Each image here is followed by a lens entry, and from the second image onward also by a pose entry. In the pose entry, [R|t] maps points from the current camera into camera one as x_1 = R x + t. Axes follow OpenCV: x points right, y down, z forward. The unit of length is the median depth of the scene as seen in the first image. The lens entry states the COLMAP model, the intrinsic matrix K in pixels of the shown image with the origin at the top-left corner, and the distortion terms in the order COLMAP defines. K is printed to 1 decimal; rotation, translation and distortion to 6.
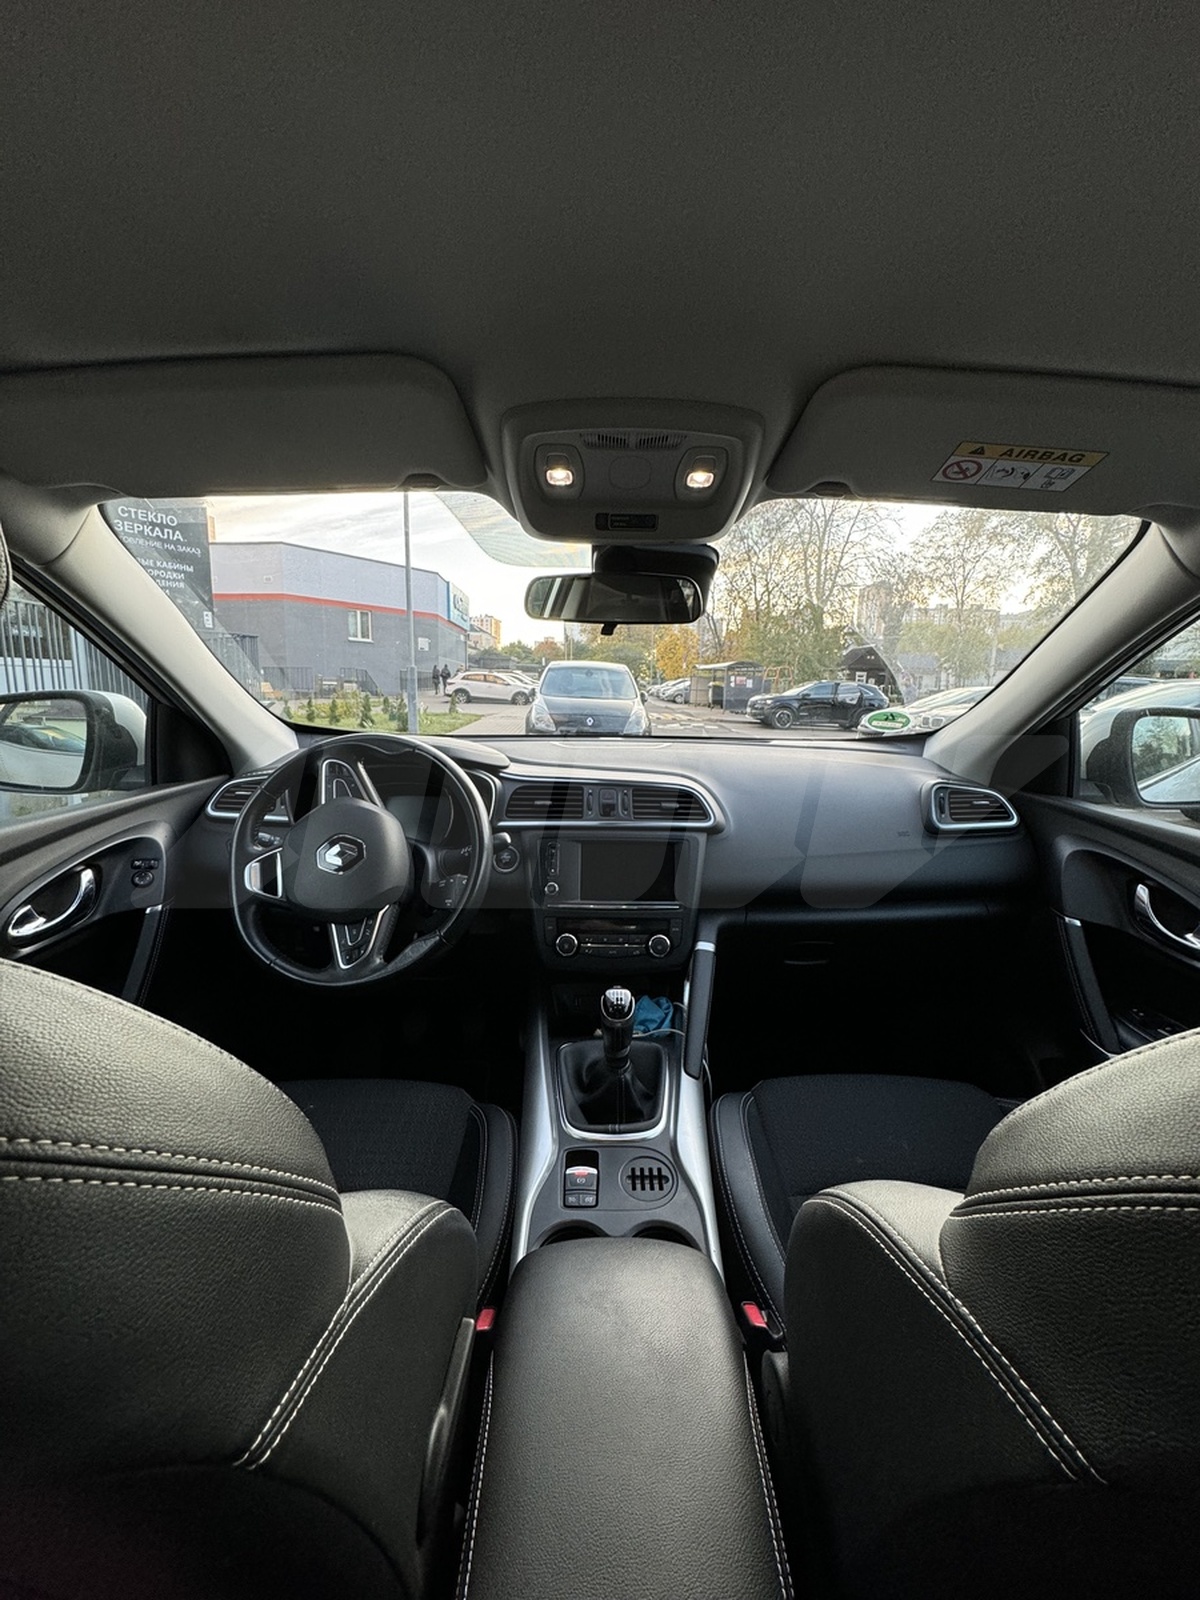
lens RADIAL K [[628.1, 0, 601.6], [0, 628.1, 804.8], [0, 0, 1]] dist [-0.007051, 0.000584]
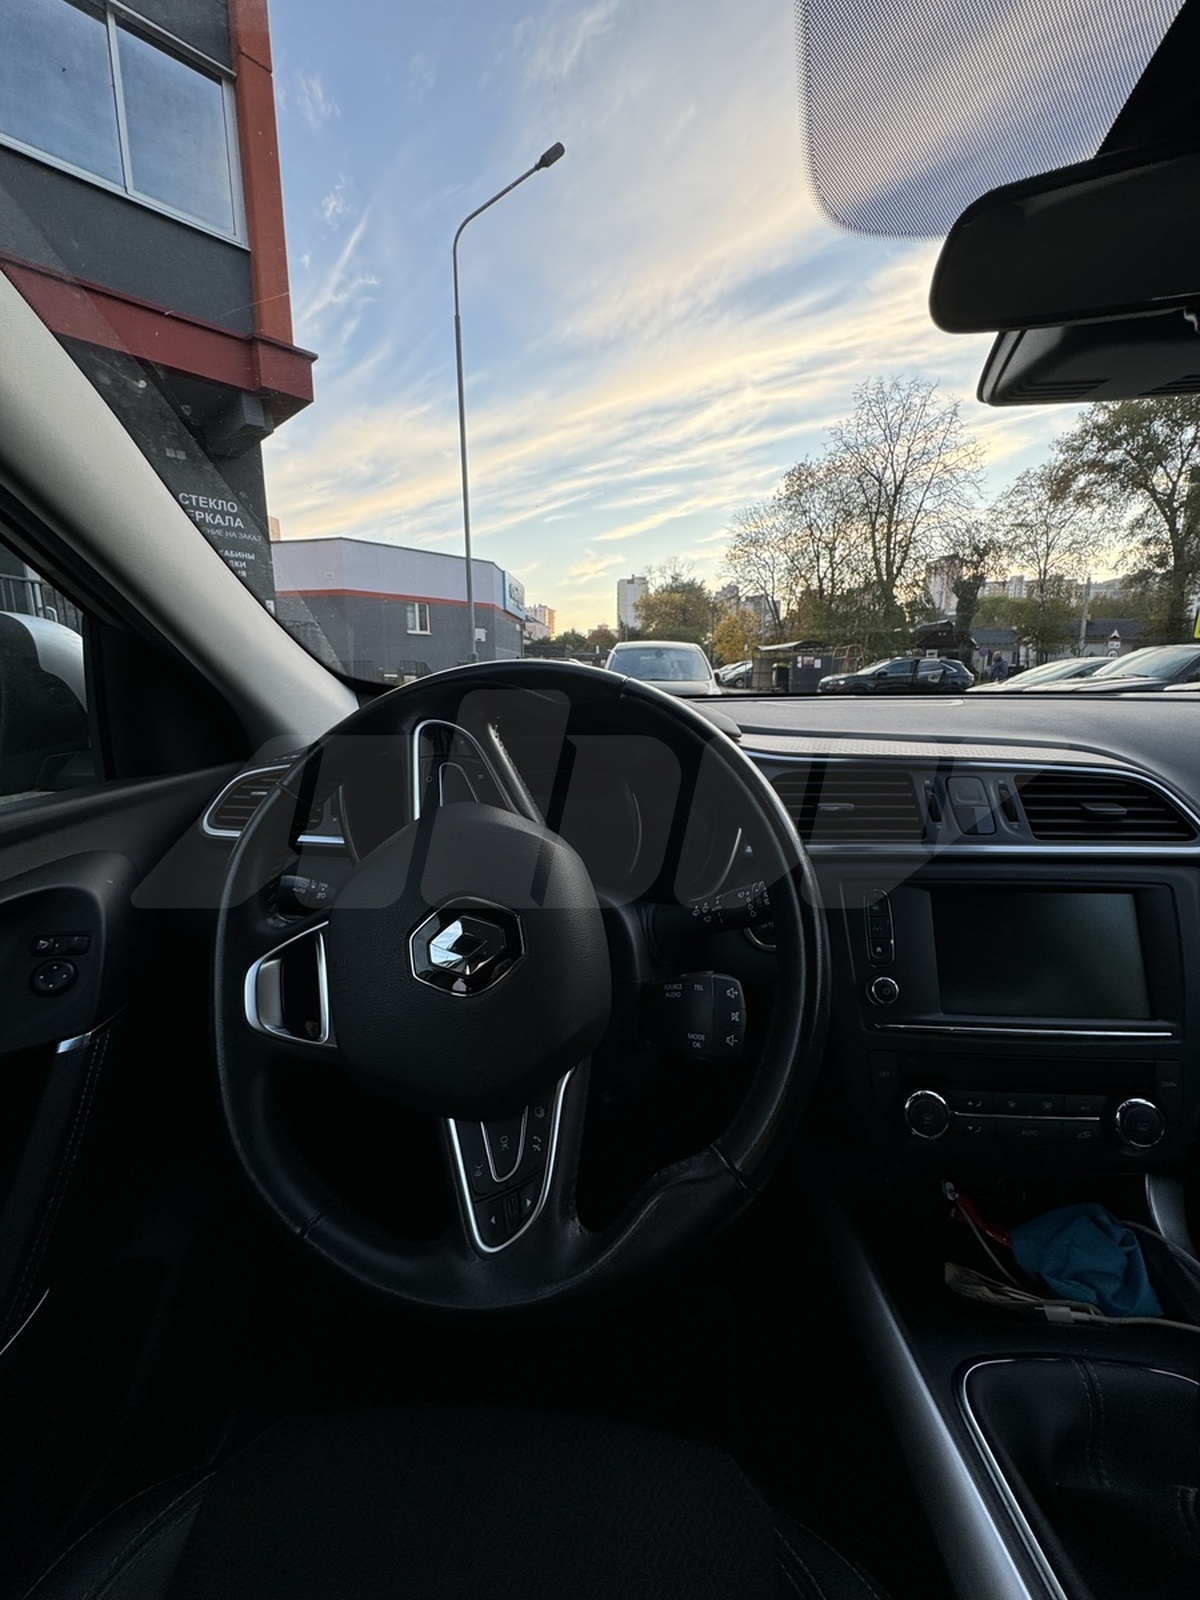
lens RADIAL K [[628.1, 0, 600.7], [0, 628.1, 804.4], [0, 0, 1]] dist [-0.007051, 0.000584]
pose [[0.996031, -0.010051, -0.088443, -0.214050], [0.011632, 0.999781, 0.017376, -0.014289], [0.088249, -0.018336, 0.995930, 0.443523]]
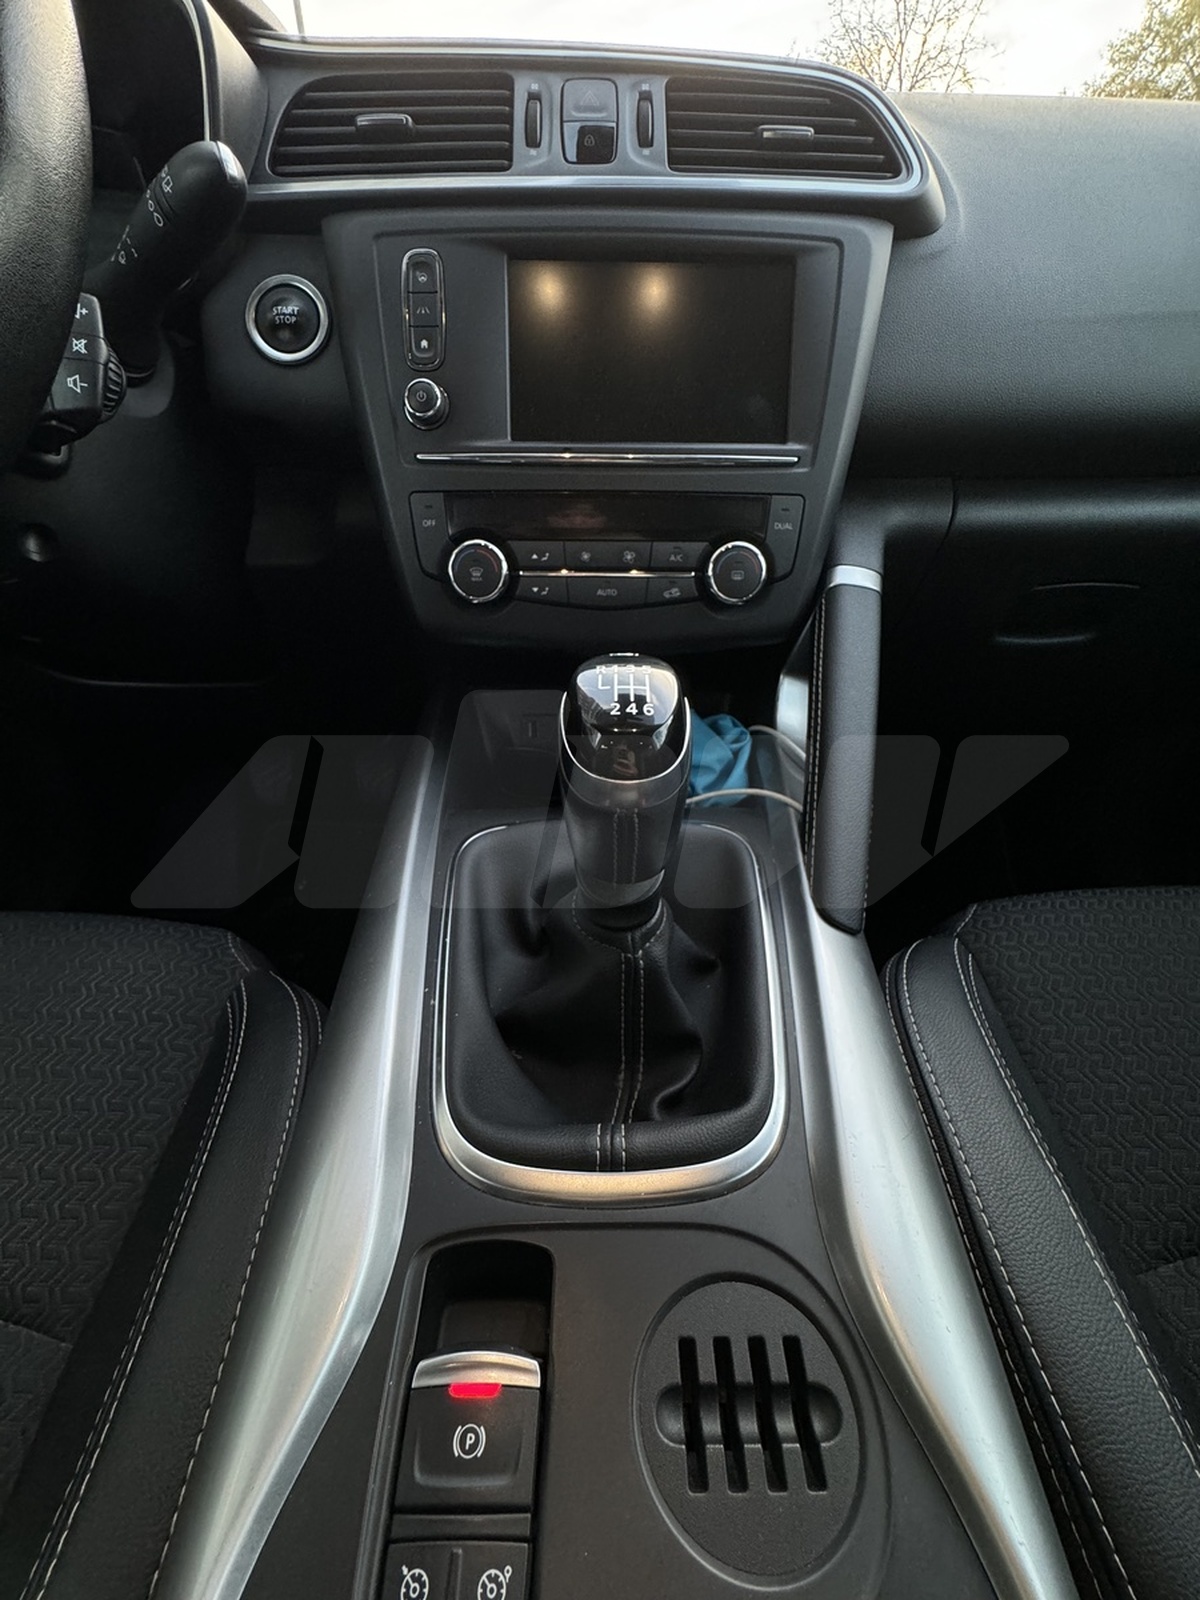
lens RADIAL K [[628.1, 0, 602.1], [0, 628.1, 800.3], [0, 0, 1]] dist [-0.007051, 0.000584]
pose [[0.999940, -0.010891, 0.001201, 0.011061], [0.009566, 0.921147, 0.389097, 0.173344], [-0.005344, -0.389062, 0.921196, 0.524598]]
